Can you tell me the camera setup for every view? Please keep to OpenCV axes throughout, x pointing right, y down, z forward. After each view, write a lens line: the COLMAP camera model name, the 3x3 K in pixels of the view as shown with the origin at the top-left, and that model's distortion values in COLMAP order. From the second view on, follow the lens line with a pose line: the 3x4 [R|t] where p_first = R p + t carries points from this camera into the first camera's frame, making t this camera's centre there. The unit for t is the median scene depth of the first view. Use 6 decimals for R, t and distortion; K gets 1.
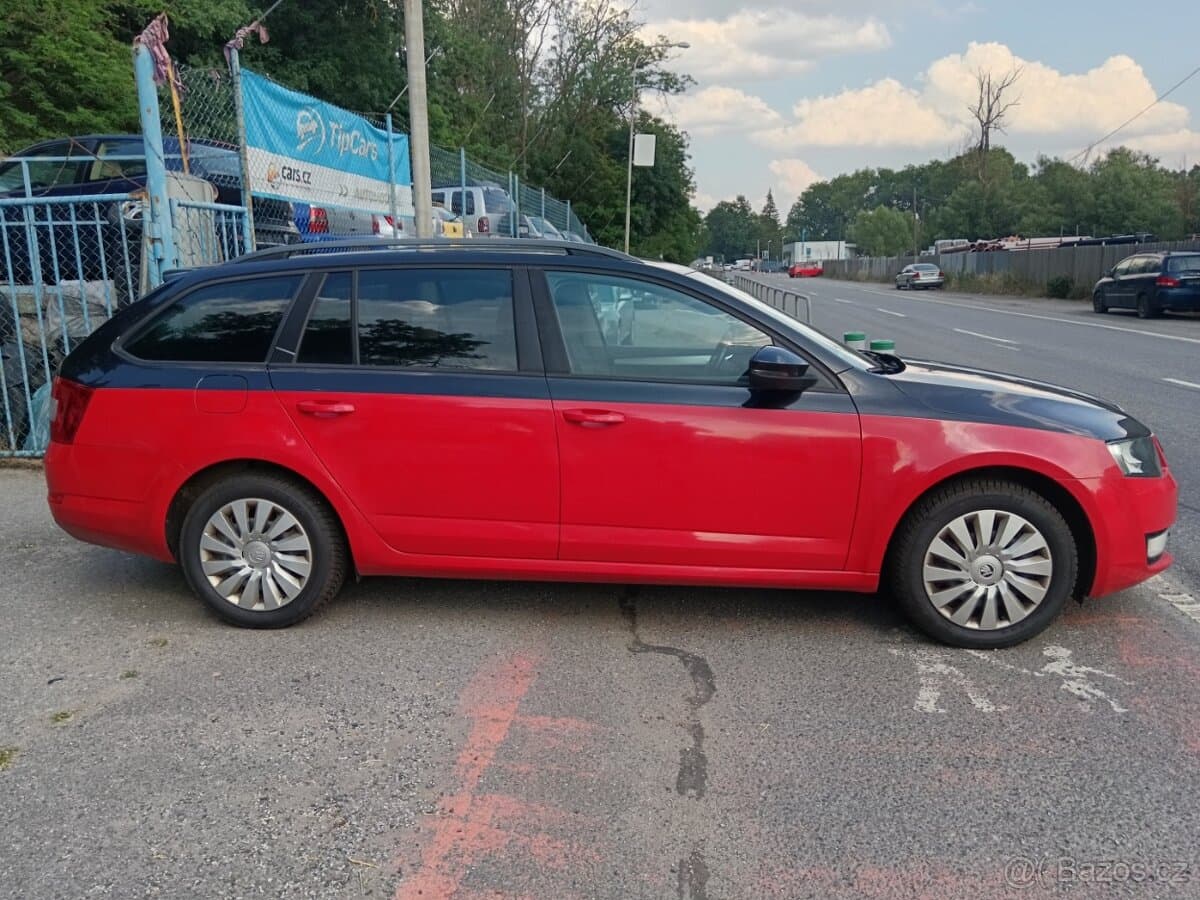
lens RADIAL K [[935.1, 0, 597.2], [0, 935.1, 451.3], [0, 0, 1]] dist [-0.001957, -0.000695]
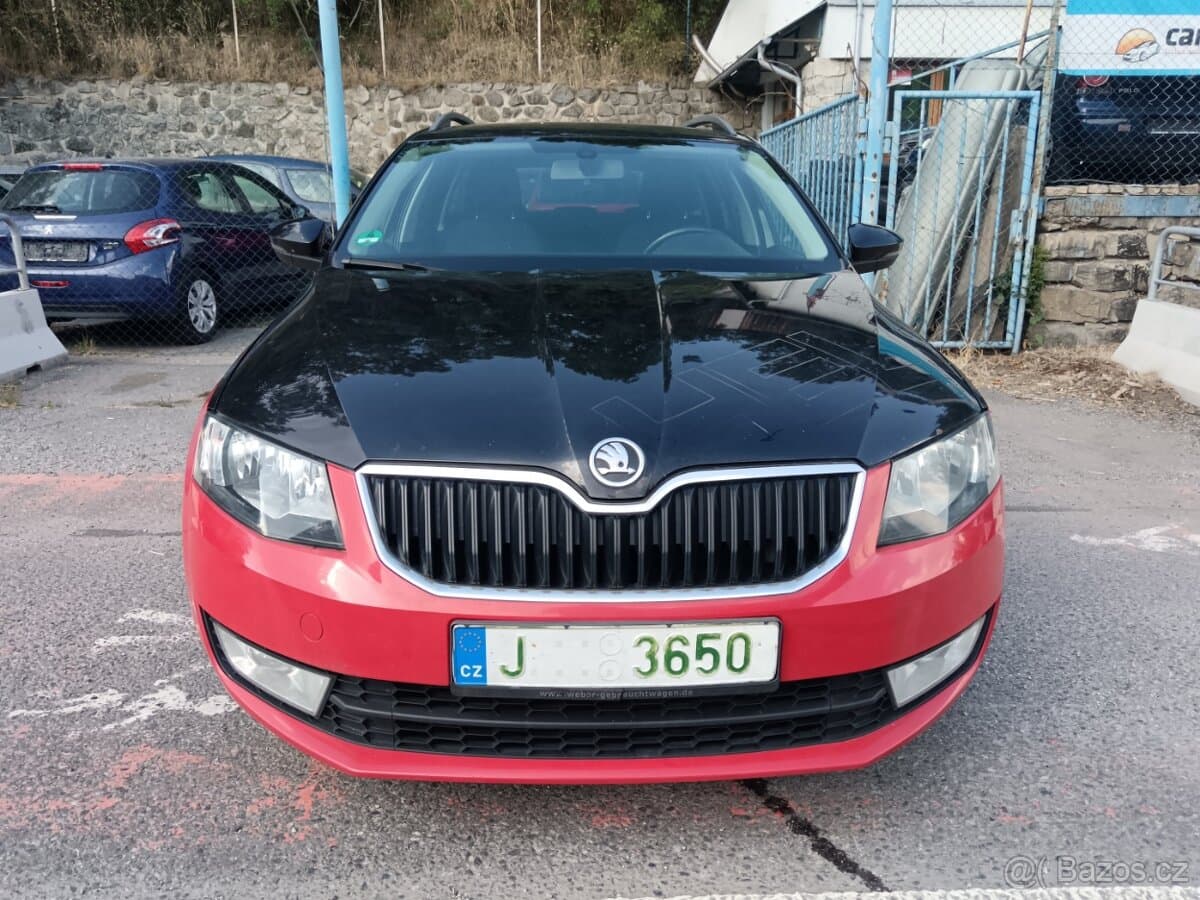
lens RADIAL K [[935.1, 0, 597.2], [0, 935.1, 451.3], [0, 0, 1]] dist [-0.001957, -0.000695]
pose [[0.126782, 0.268599, -0.954872, 0.070901], [-0.190890, 0.951253, 0.242236, -0.010587], [0.973390, 0.151564, 0.171875, 0.071959]]
